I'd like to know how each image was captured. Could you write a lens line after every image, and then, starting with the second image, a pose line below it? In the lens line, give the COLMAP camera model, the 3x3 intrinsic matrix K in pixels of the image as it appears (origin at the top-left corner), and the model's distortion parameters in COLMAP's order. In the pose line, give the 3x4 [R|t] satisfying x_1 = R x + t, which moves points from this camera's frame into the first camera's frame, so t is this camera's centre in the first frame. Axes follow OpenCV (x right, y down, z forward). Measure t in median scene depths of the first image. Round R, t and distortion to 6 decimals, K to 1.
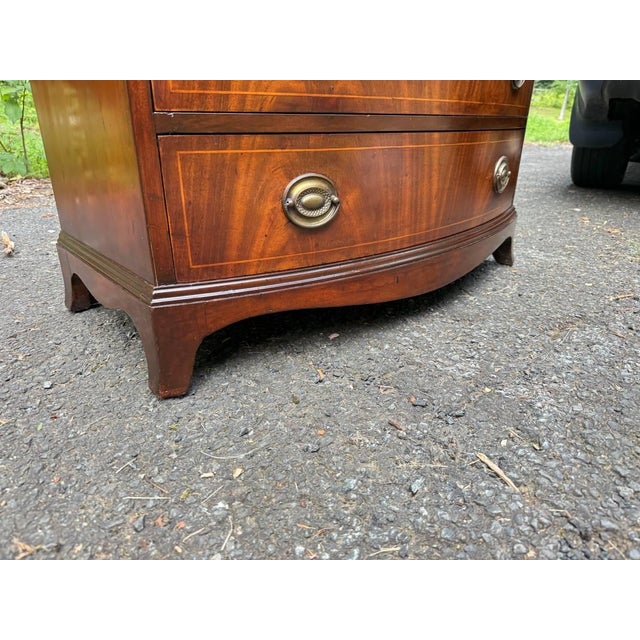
lens RADIAL K [[453.7, 0, 316.7], [0, 453.7, 316.3], [0, 0, 1]] dist [0.008670, -0.010601]
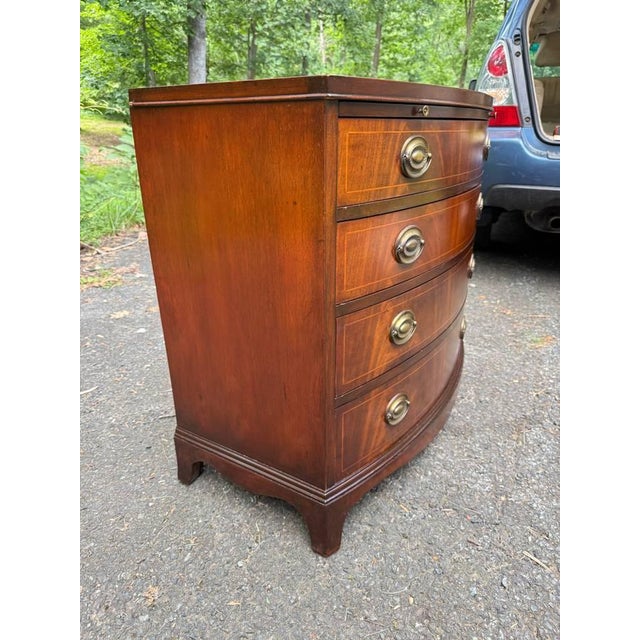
lens RADIAL K [[453.7, 0, 323.4], [0, 453.7, 321.4], [0, 0, 1]] dist [0.008670, -0.010601]
pose [[0.958765, -0.119678, 0.257773, -0.693779], [0.126630, 0.991895, -0.010477, -0.625615], [-0.254430, 0.042687, 0.966149, -0.538105]]
